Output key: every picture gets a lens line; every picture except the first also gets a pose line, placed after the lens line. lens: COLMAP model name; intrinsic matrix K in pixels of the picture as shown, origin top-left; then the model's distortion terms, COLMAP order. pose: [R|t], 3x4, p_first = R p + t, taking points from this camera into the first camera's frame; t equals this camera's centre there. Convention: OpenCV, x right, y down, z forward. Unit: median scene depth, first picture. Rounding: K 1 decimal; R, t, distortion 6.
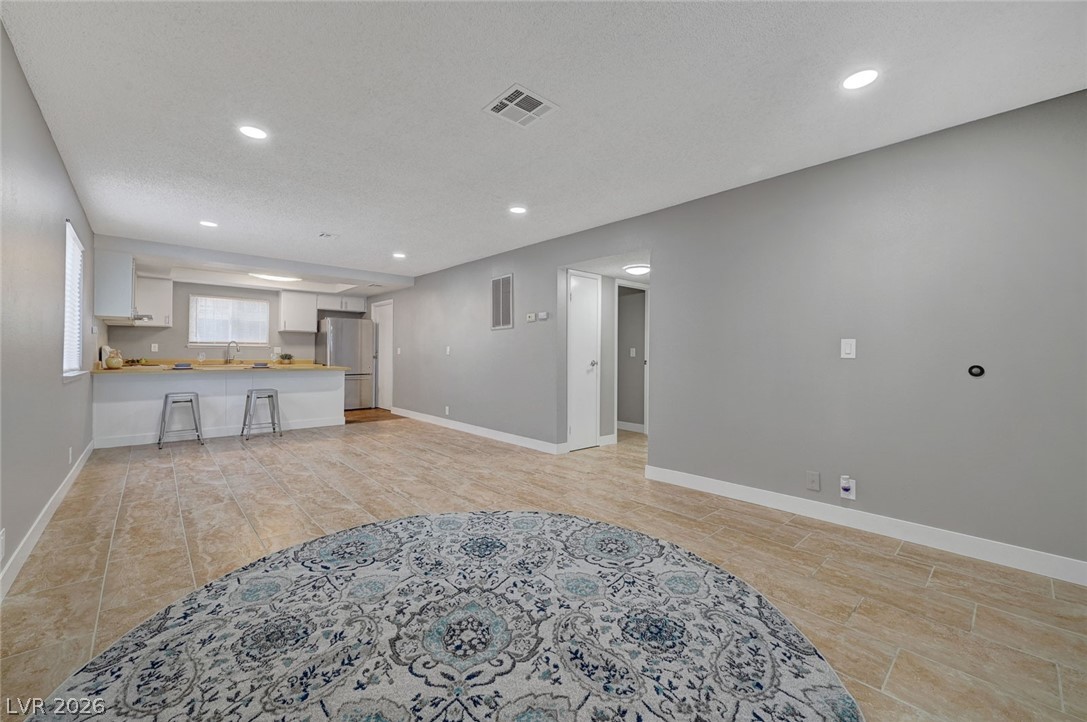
lens RADIAL K [[430.6, 0, 543.2], [0, 430.6, 351.6], [0, 0, 1]] dist [-0.010405, -0.000485]
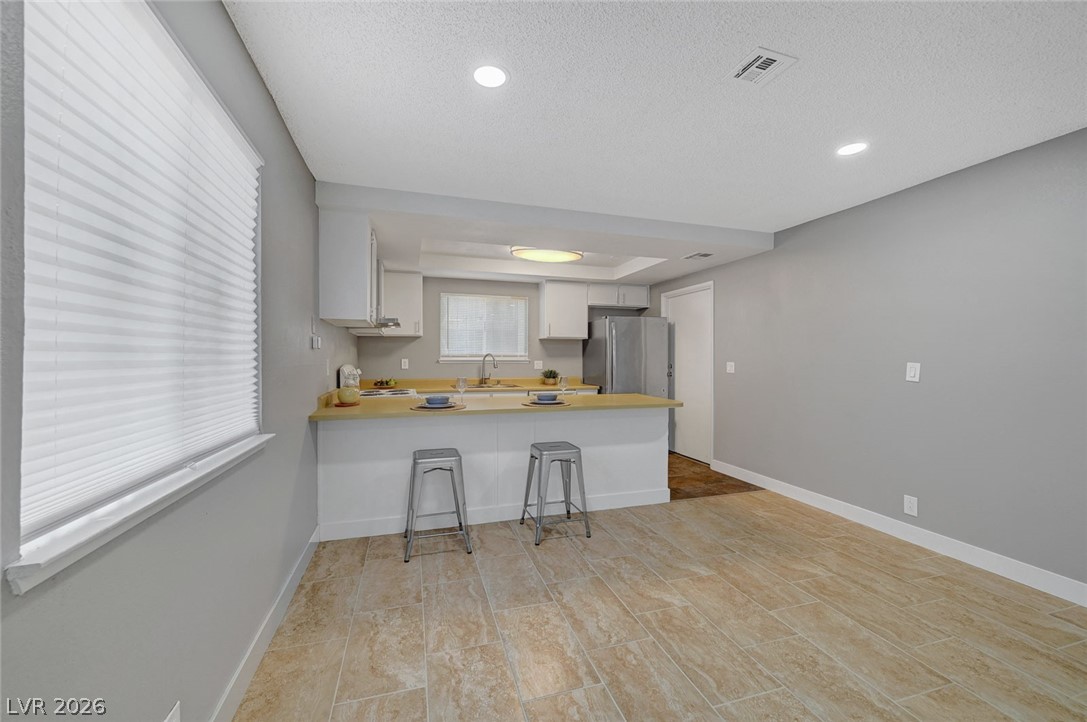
lens RADIAL K [[430.6, 0, 543.9], [0, 430.6, 362.3], [0, 0, 1]] dist [-0.010405, -0.000485]
pose [[0.903179, -0.004354, -0.429242, -0.351208], [0.009964, 0.999892, 0.010824, -0.018261], [0.429148, -0.014053, 0.903125, 0.407614]]
